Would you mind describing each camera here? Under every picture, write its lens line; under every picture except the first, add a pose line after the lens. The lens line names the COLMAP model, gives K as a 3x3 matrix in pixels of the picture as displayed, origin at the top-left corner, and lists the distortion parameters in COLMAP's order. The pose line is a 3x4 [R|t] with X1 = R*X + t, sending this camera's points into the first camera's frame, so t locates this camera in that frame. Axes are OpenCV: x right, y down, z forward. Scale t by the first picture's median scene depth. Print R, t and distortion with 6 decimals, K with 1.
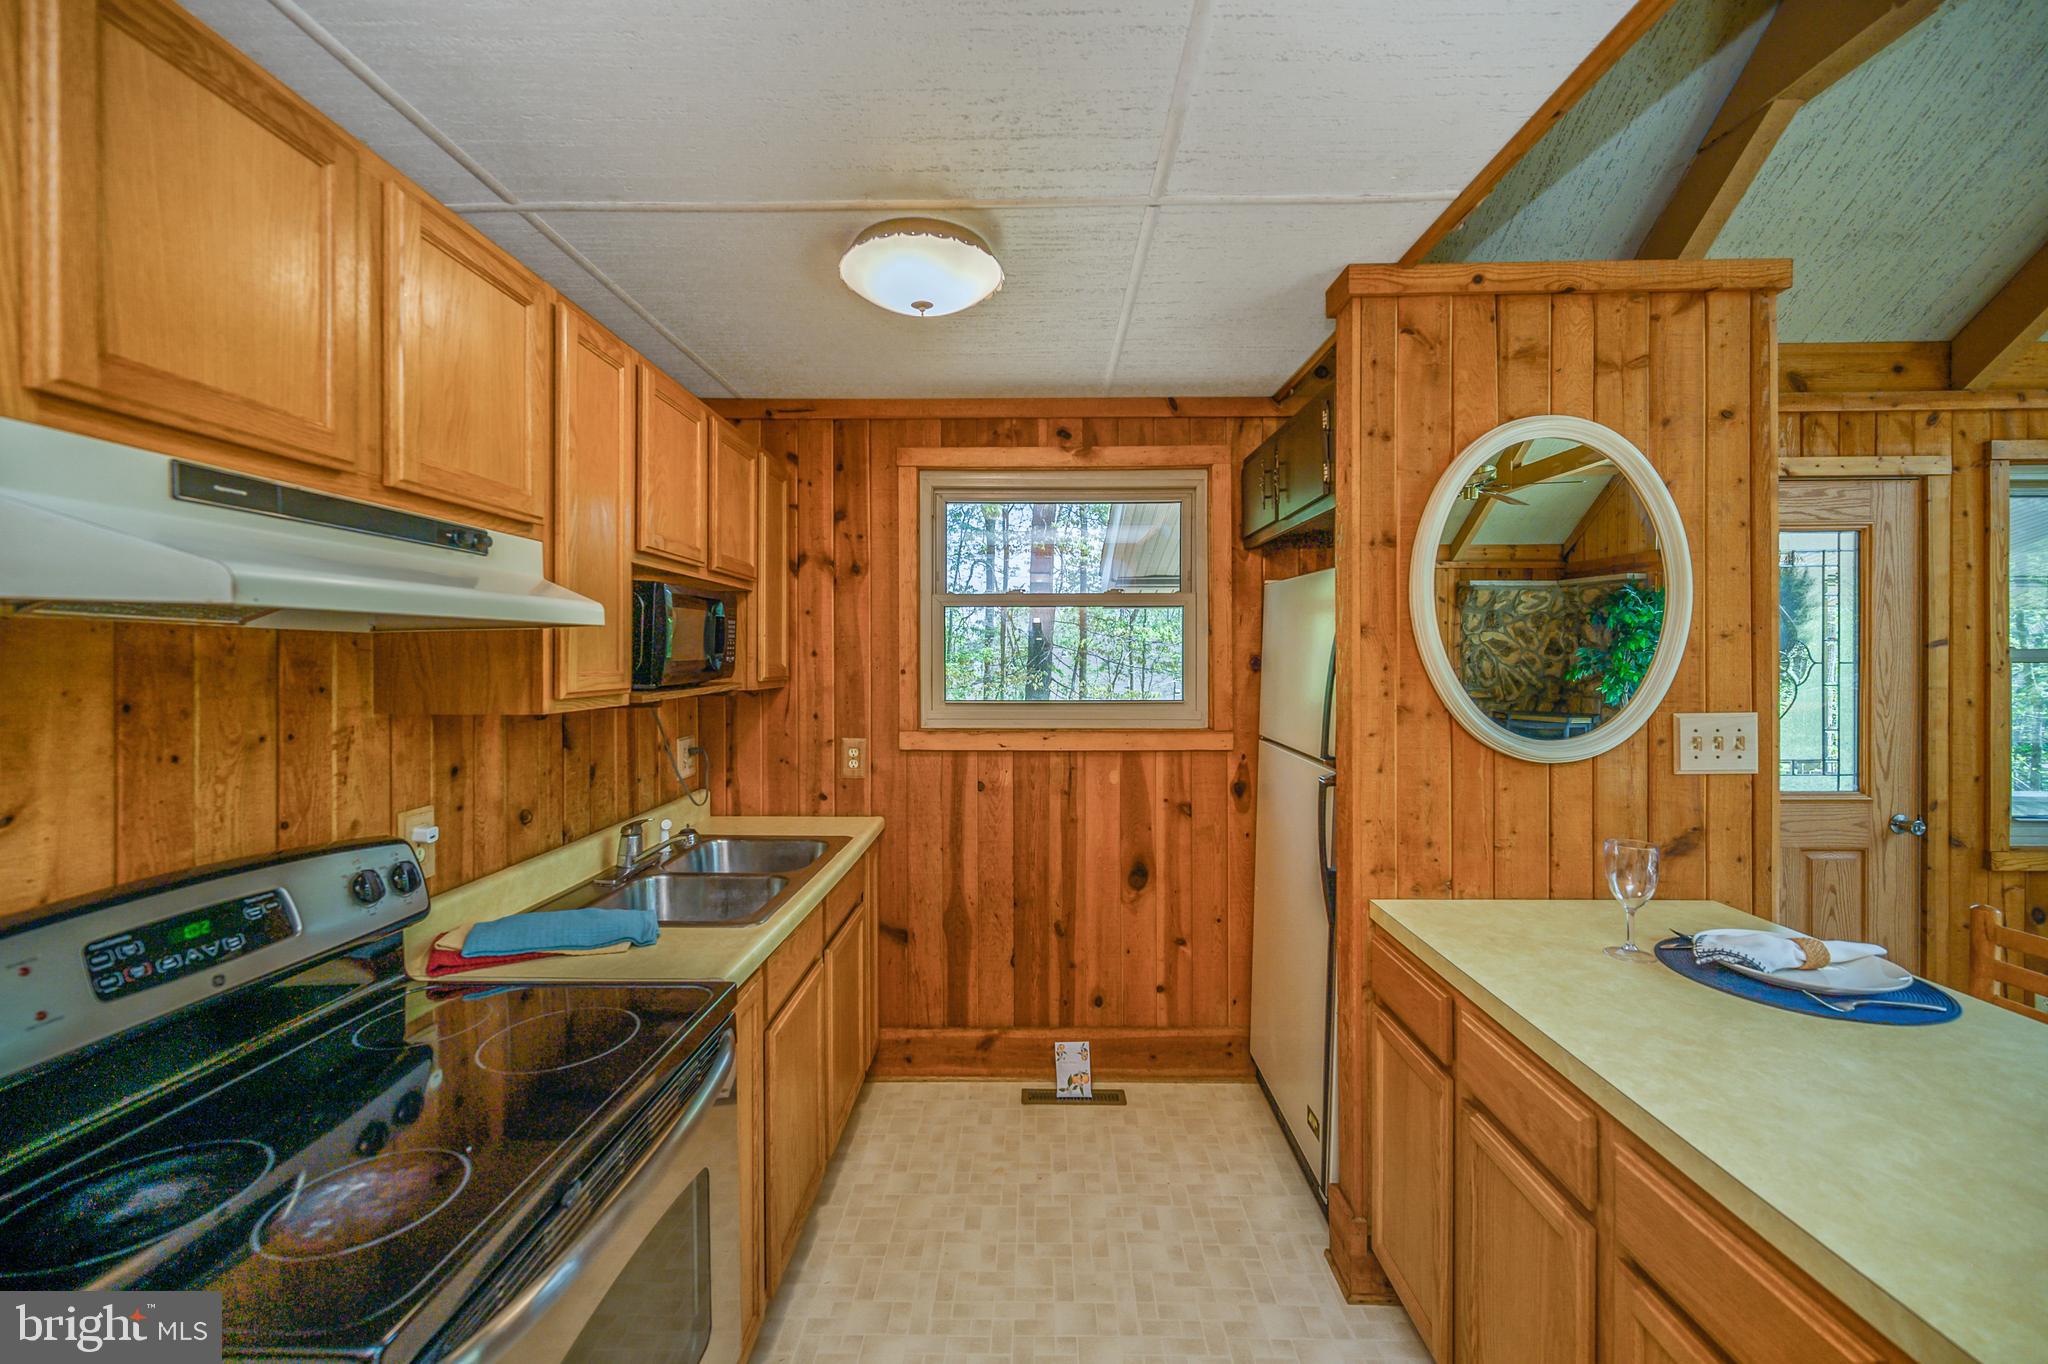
lens RADIAL K [[810.5, 0, 1028.8], [0, 810.5, 663.9], [0, 0, 1]] dist [-0.000206, -0.000242]
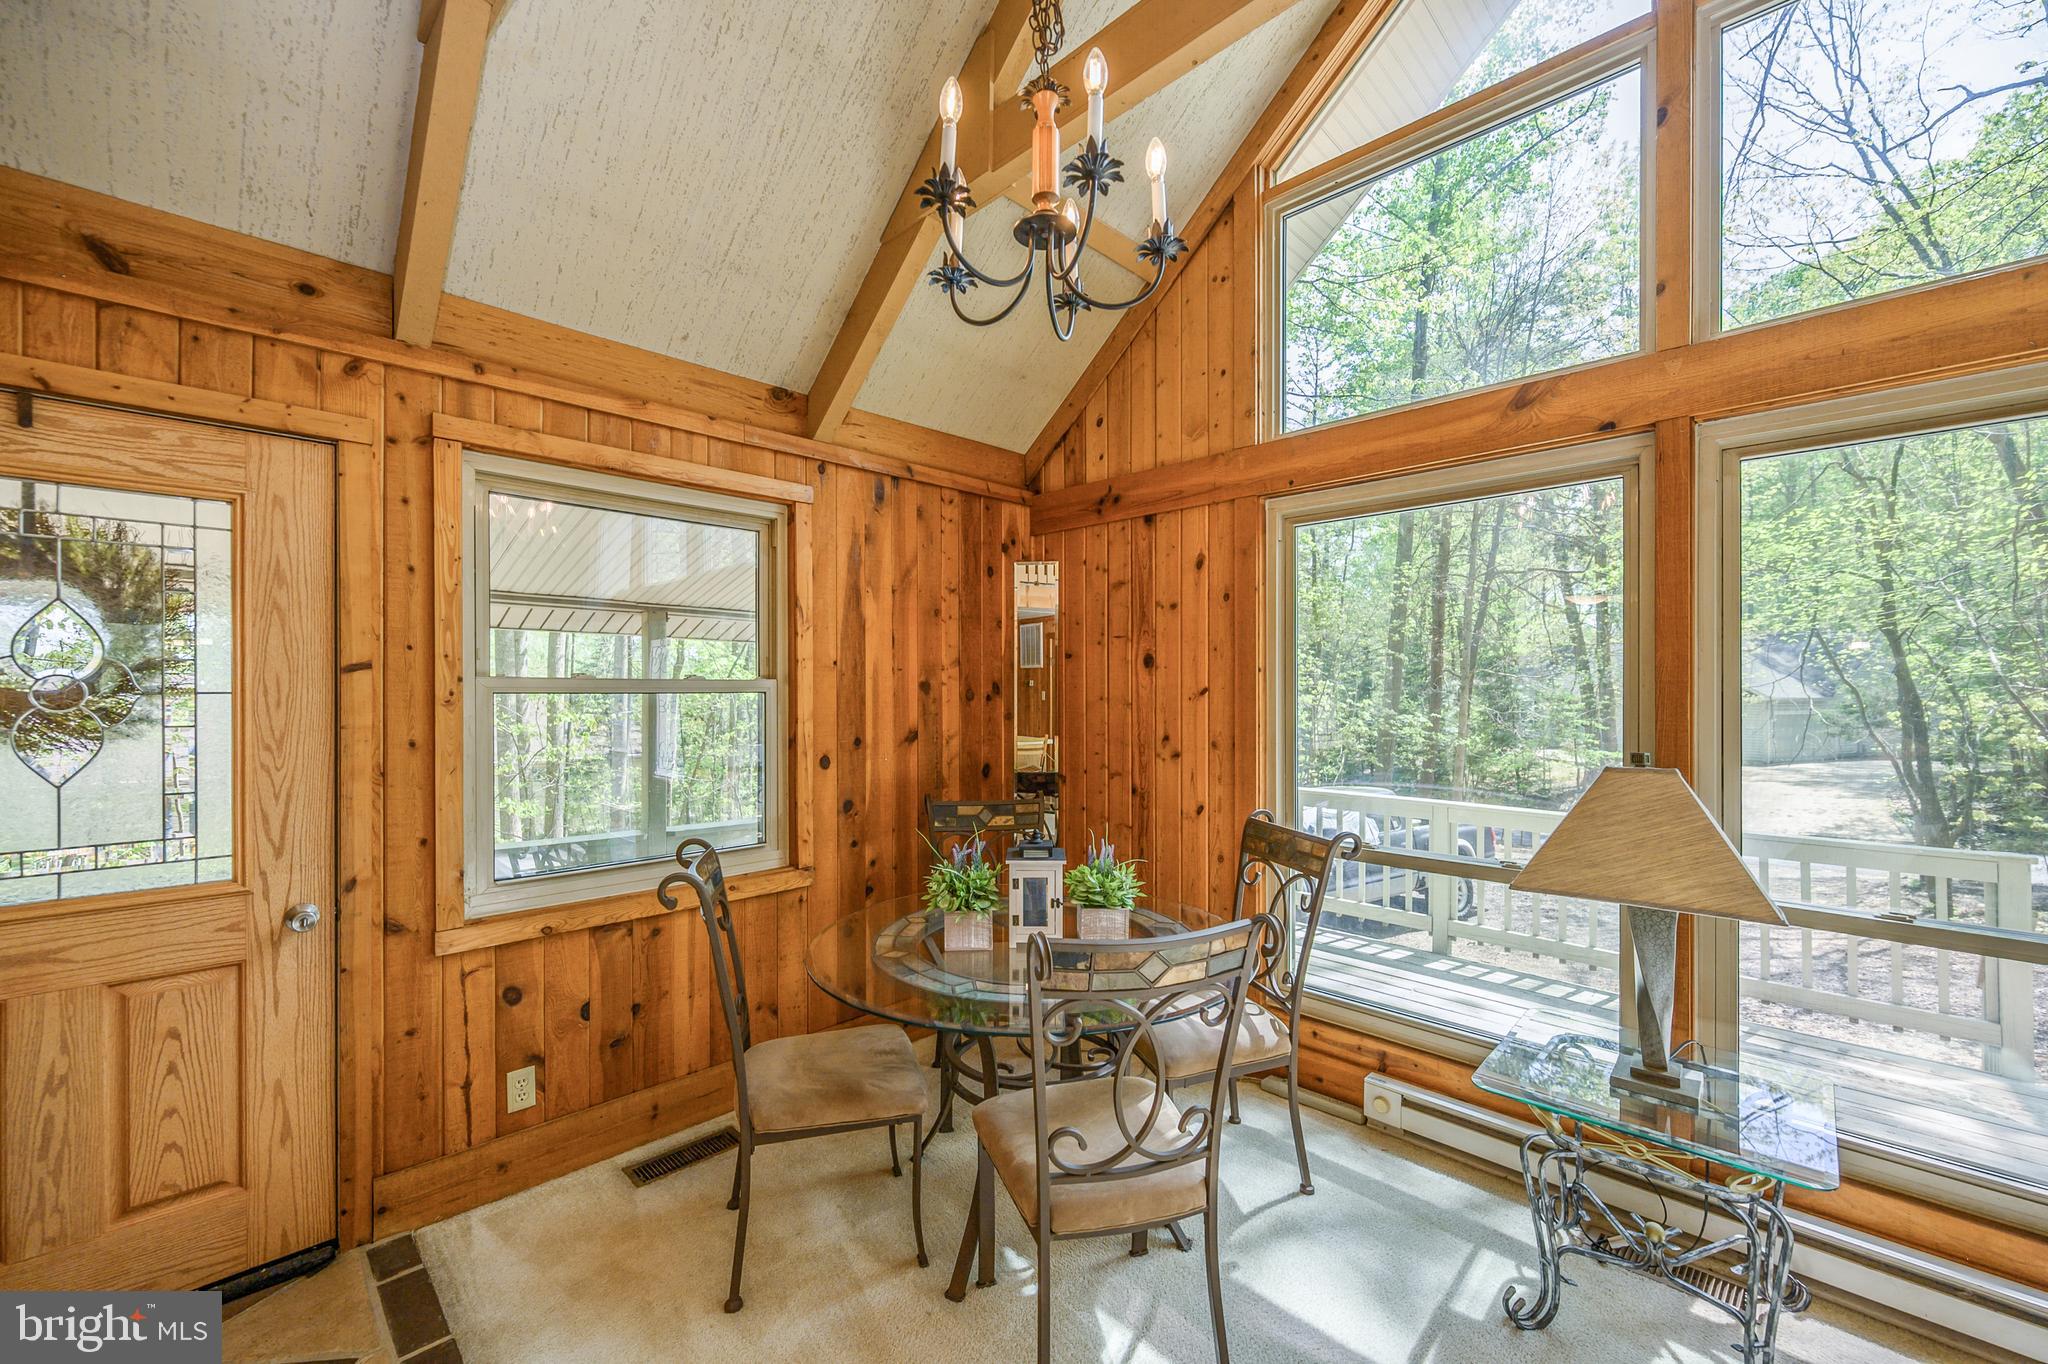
lens RADIAL K [[818.6, 0, 1017.2], [0, 818.6, 692.4], [0, 0, 1]] dist [-0.002133, 0.000365]
pose [[0.697508, 0.002264, 0.716573, 1.000572], [0.003182, 0.999975, -0.006256, 0.004482], [-0.716570, 0.006644, 0.697484, 0.034756]]
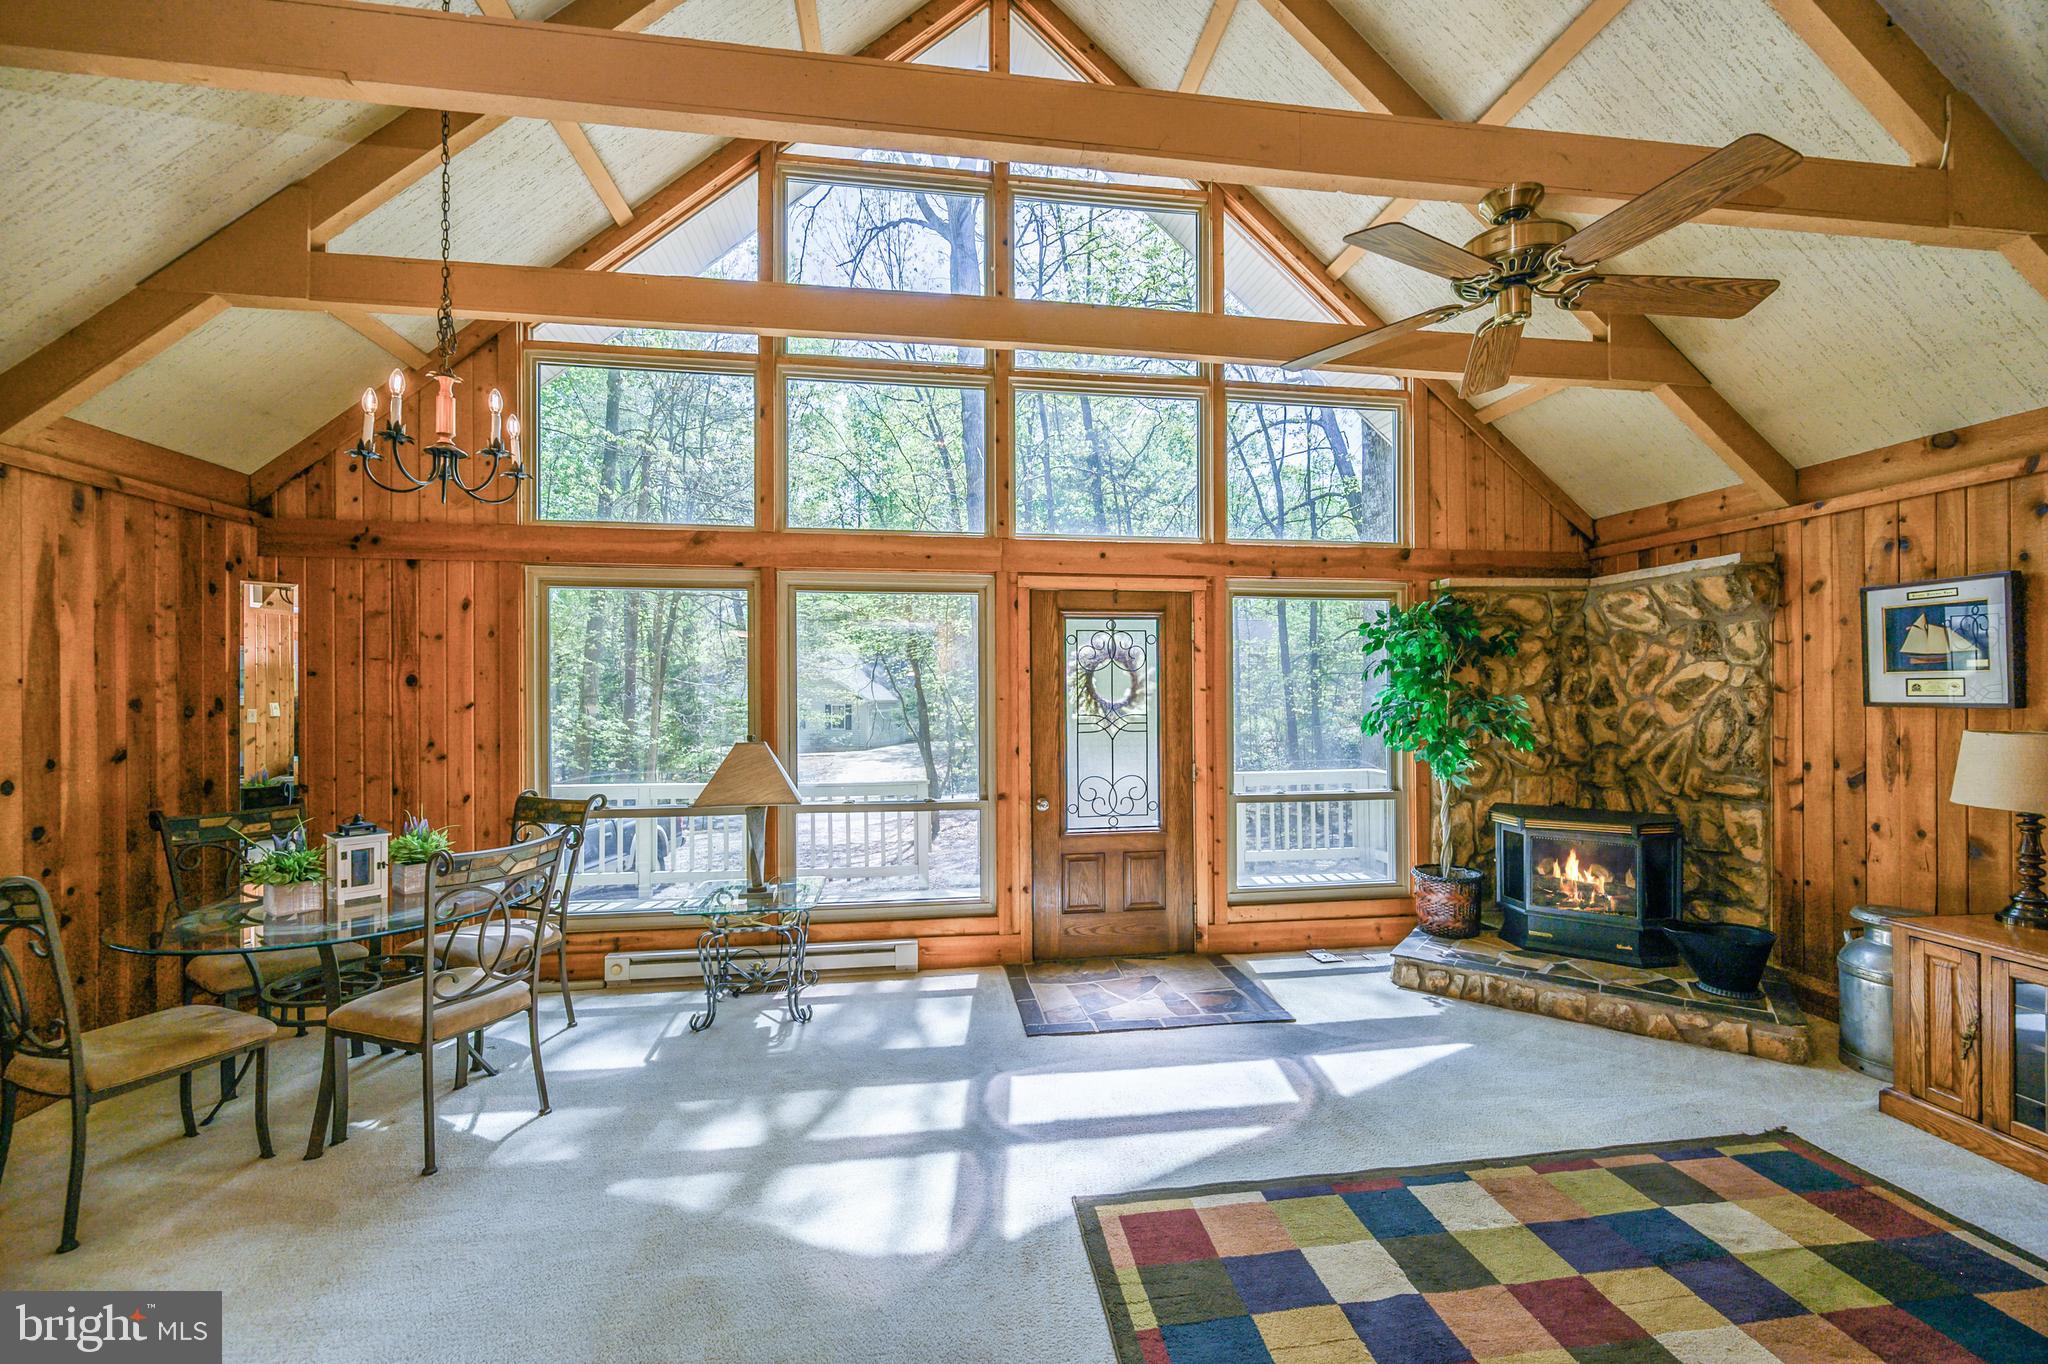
lens RADIAL K [[818.6, 0, 1035.0], [0, 818.6, 692.1], [0, 0, 1]] dist [-0.000042, 0.000115]
pose [[-0.164666, 0.006051, 0.986331, 0.393410], [0.011716, 0.999923, -0.004178, -0.009602], [-0.986280, 0.010868, -0.164724, -0.110583]]
